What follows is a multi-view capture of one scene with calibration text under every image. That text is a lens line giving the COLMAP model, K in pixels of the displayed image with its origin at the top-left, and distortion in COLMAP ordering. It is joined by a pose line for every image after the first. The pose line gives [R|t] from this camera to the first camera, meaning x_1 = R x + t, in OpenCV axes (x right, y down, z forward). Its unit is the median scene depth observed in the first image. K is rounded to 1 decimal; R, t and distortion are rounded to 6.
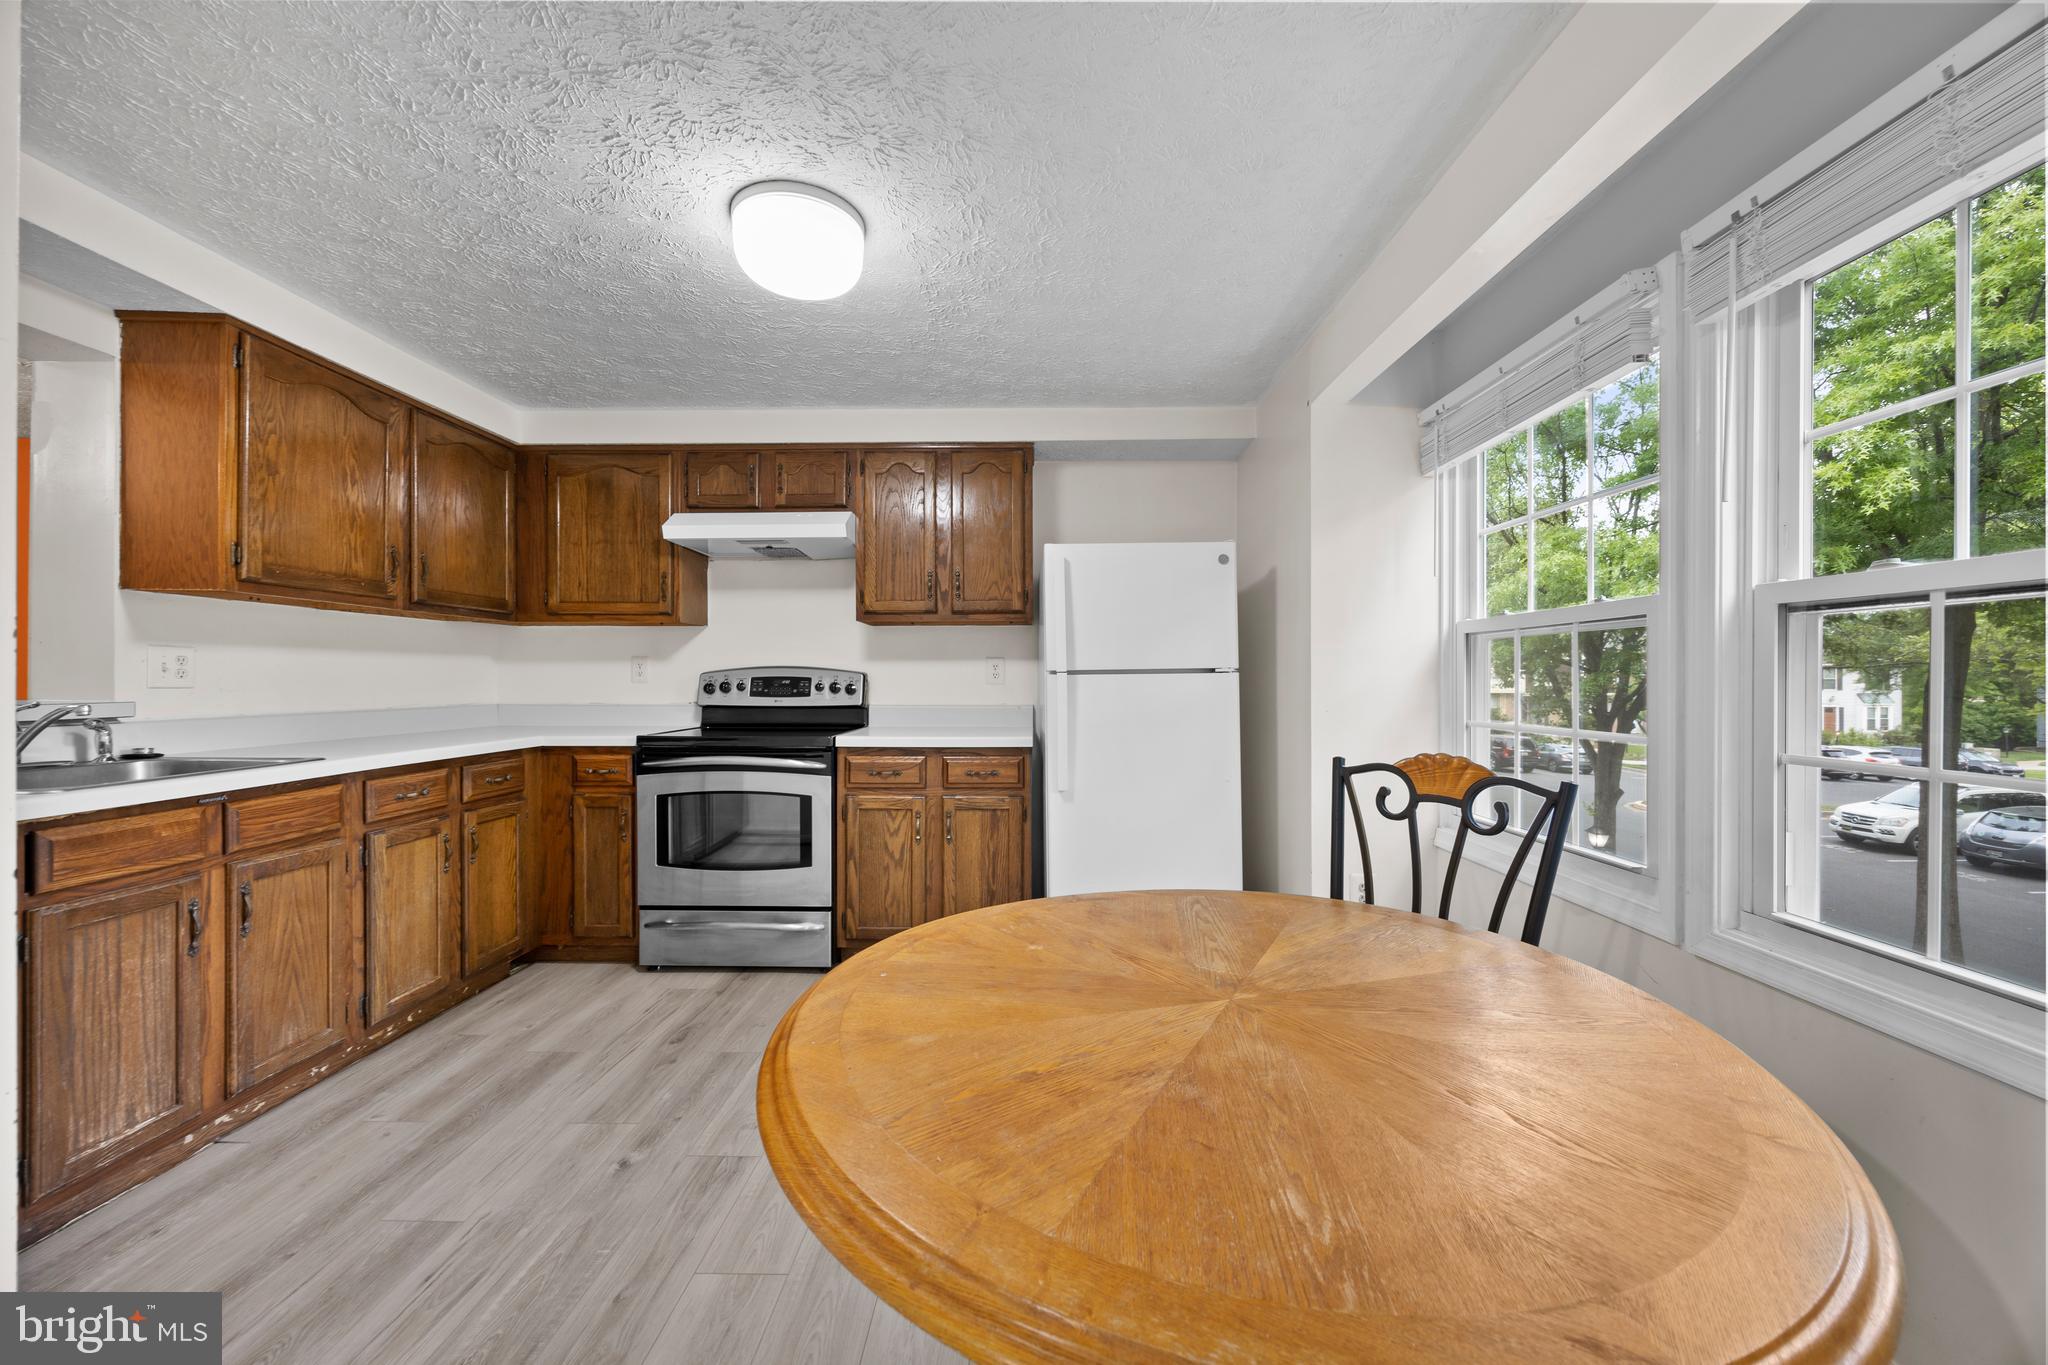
lens RADIAL K [[777.9, 0, 1025.7], [0, 777.9, 682.4], [0, 0, 1]] dist [-0.002622, -0.000181]
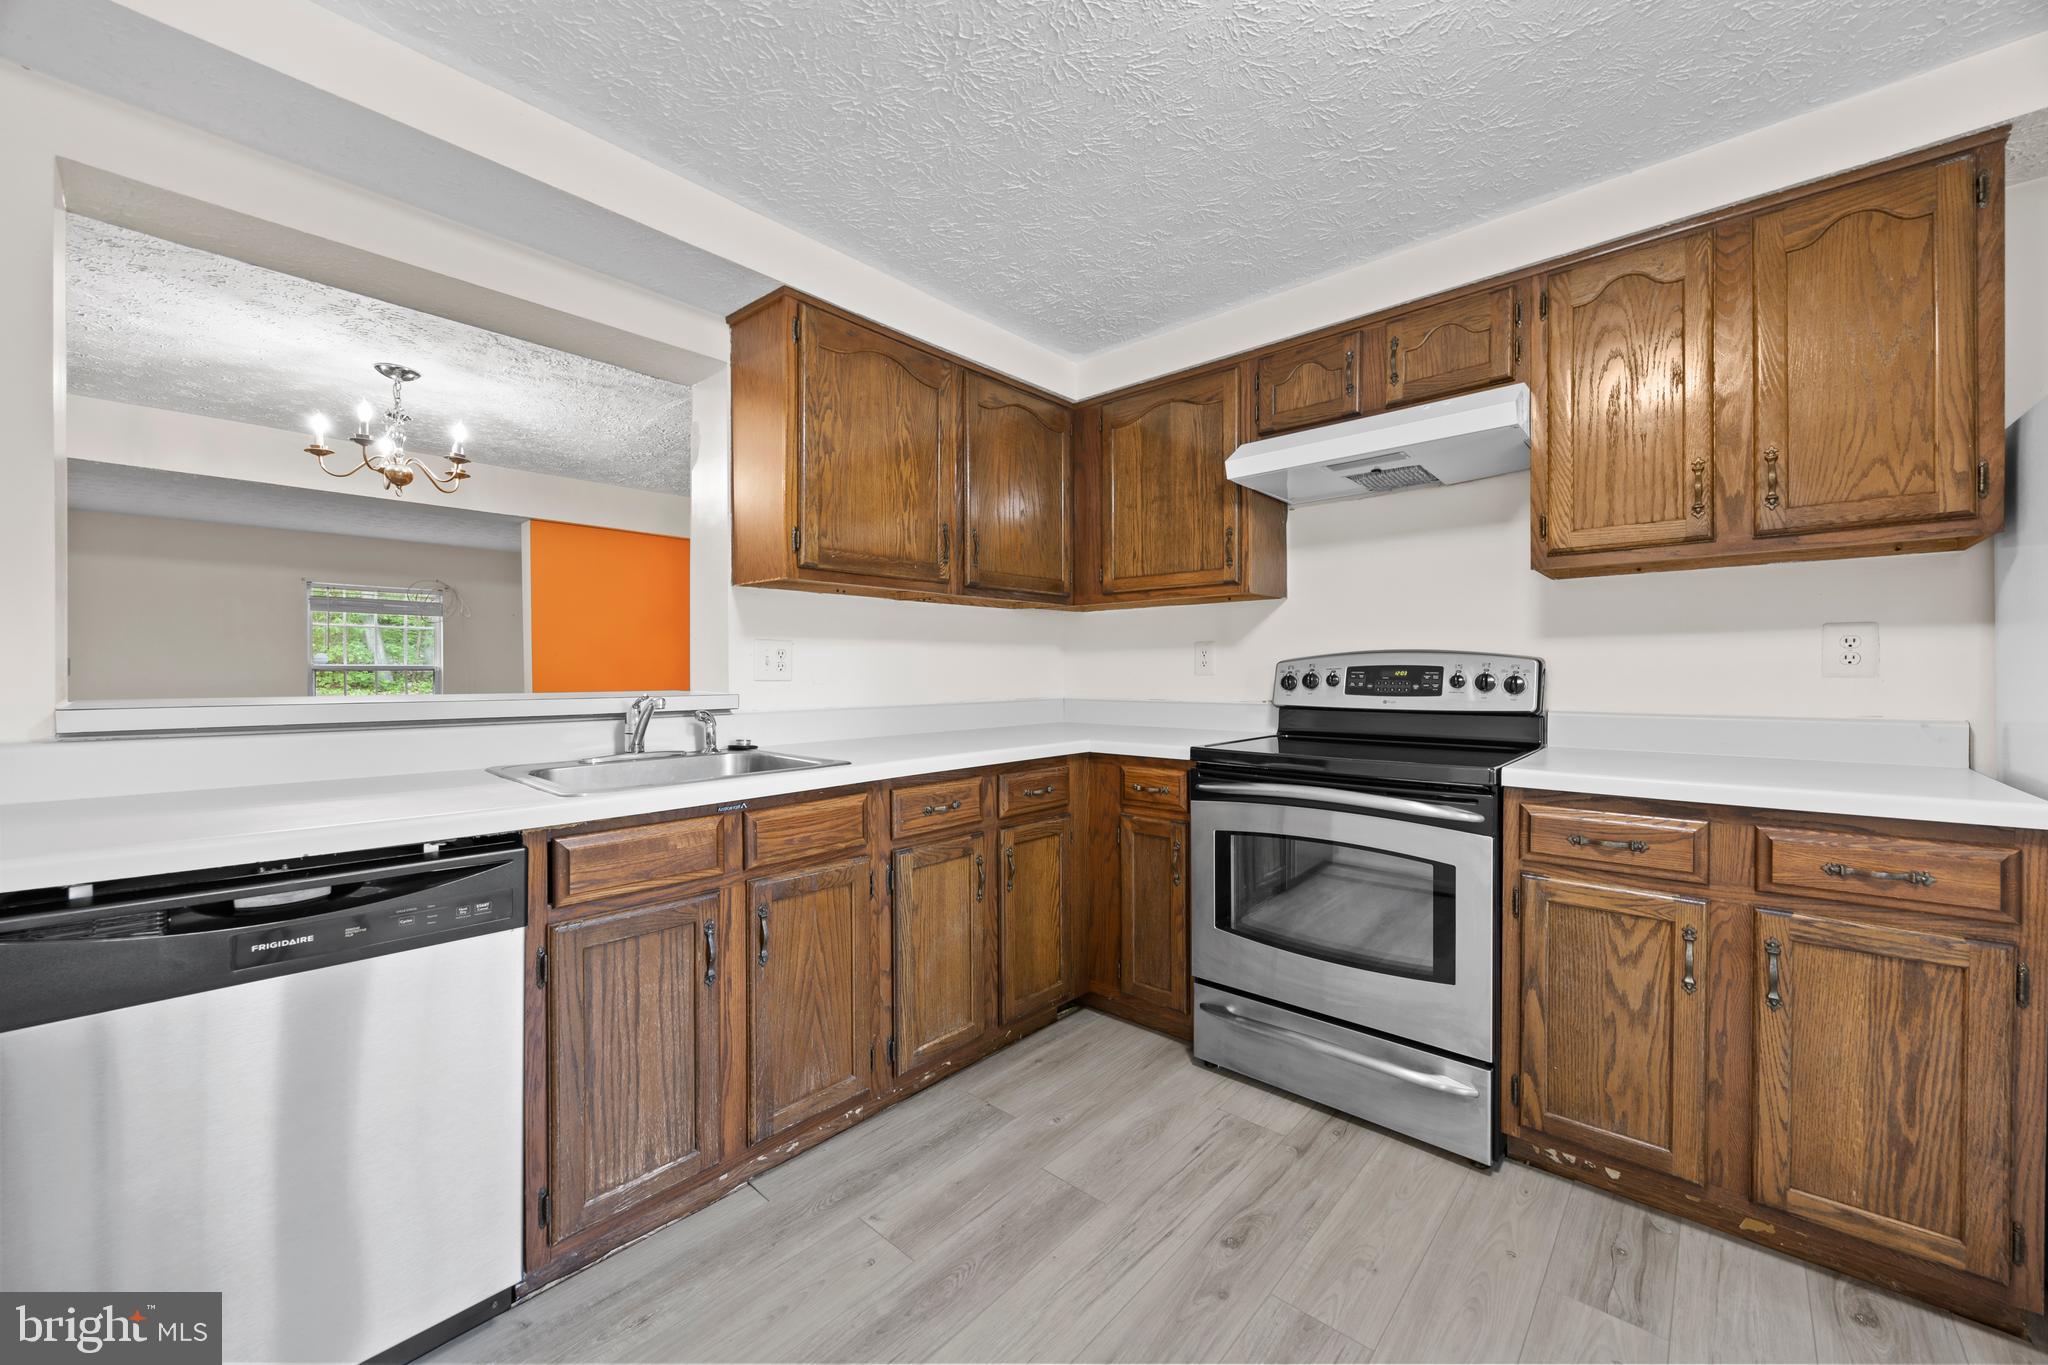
lens RADIAL K [[777.9, 0, 1025.7], [0, 777.9, 682.4], [0, 0, 1]] dist [-0.002622, -0.000181]
pose [[0.752136, 0.004204, -0.658995, -0.133031], [0.001862, 0.999962, 0.008505, 0.001048], [0.659006, -0.007624, 0.752099, 0.344431]]
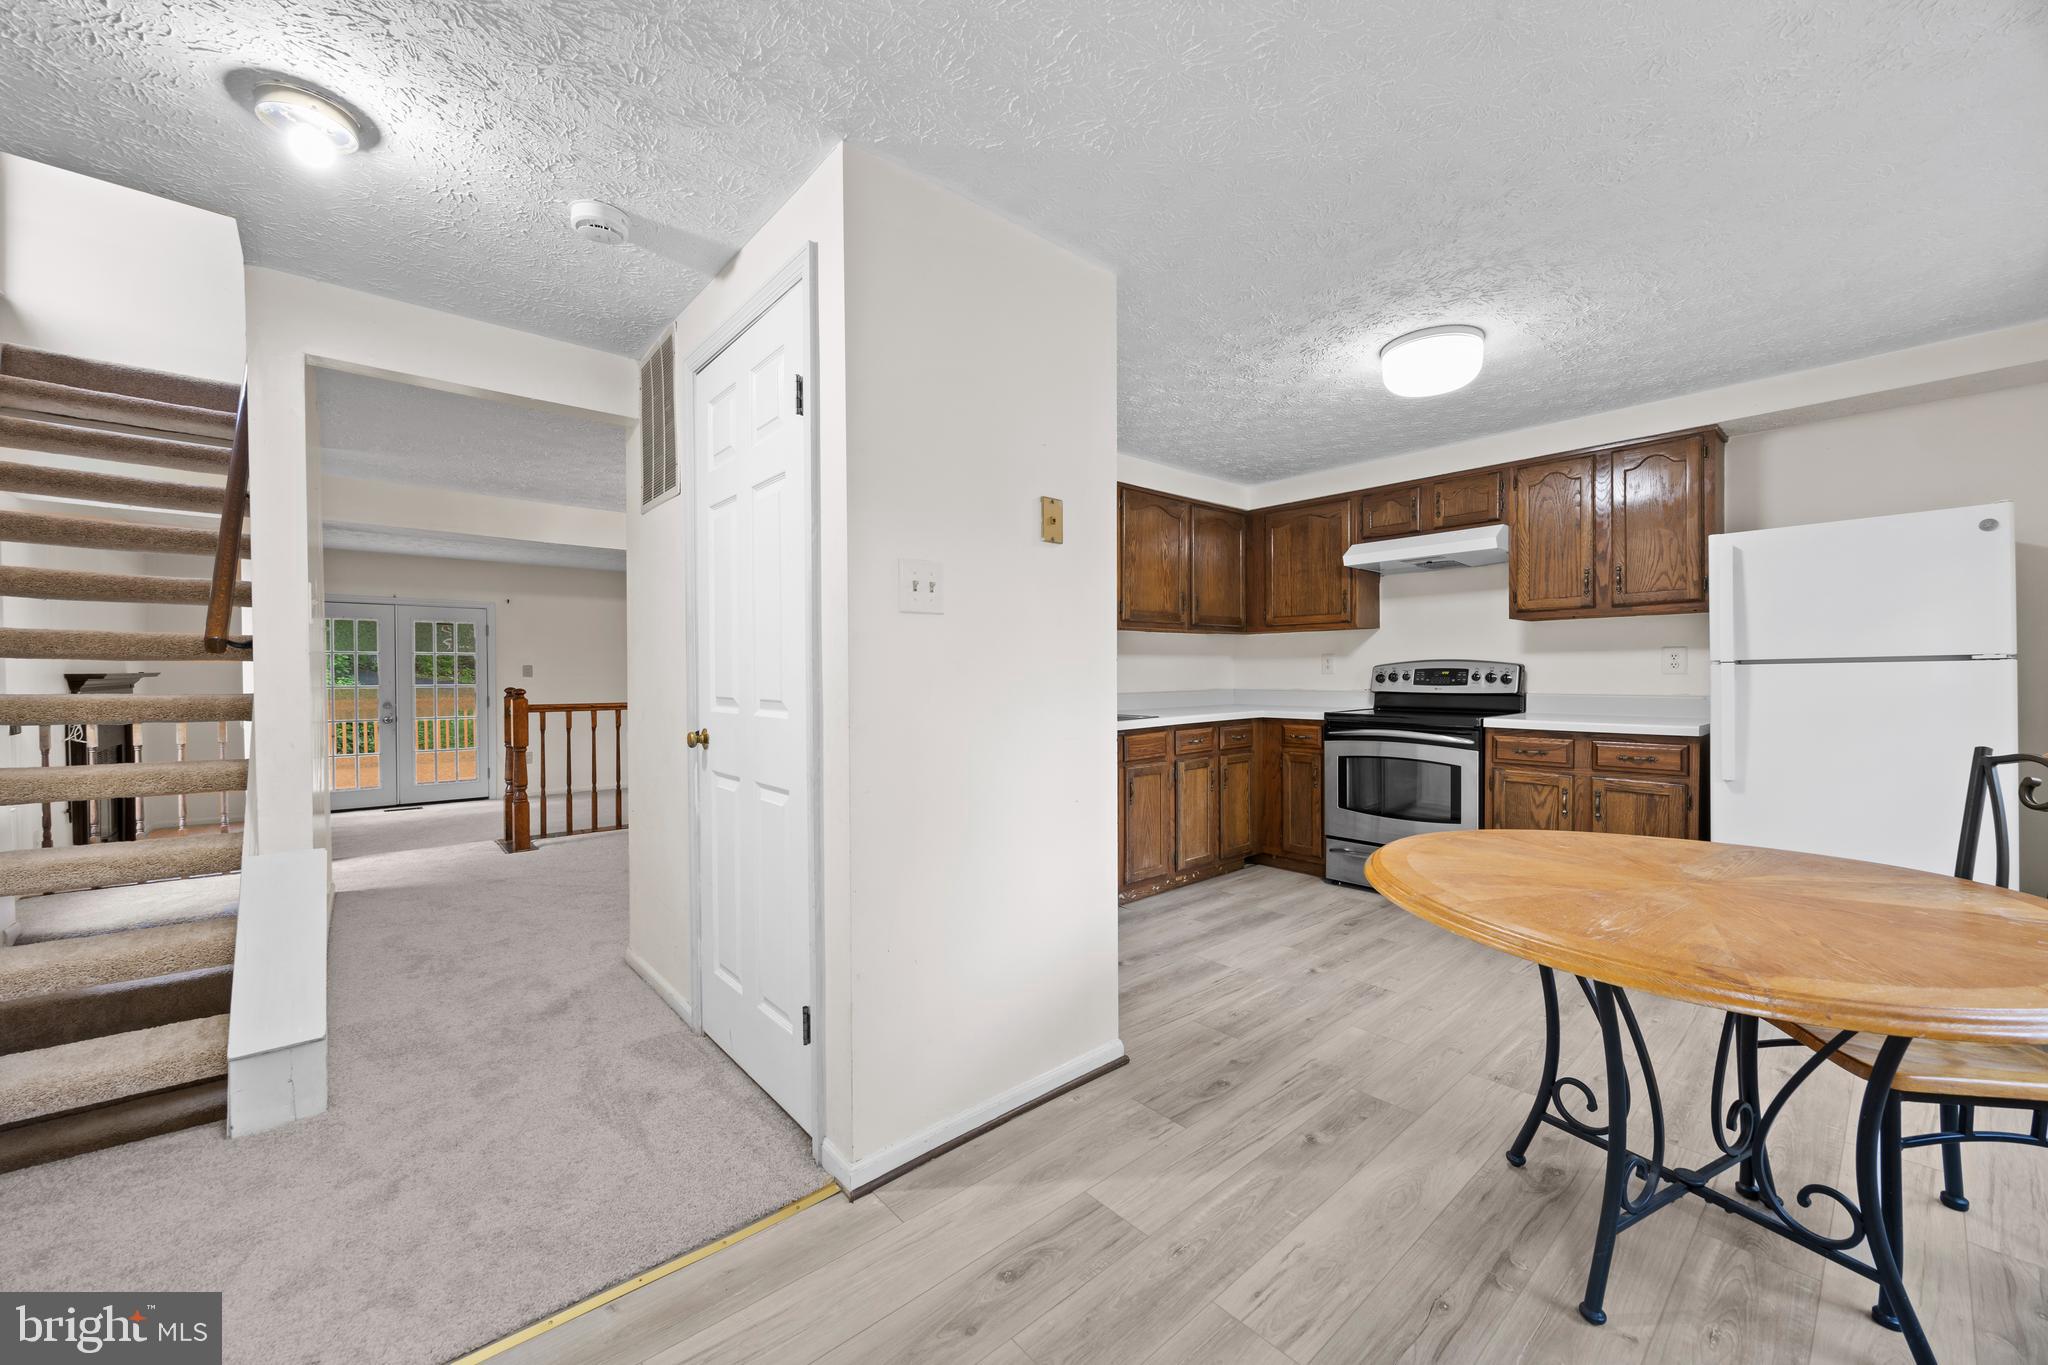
lens RADIAL K [[778.5, 0, 1026.3], [0, 778.5, 684.9], [0, 0, 1]] dist [-0.000961, 0.000201]
pose [[0.667662, 0.006860, -0.744433, 0.178872], [0.005373, 0.999887, 0.014034, -0.002465], [0.744445, -0.013370, 0.667550, -0.324044]]
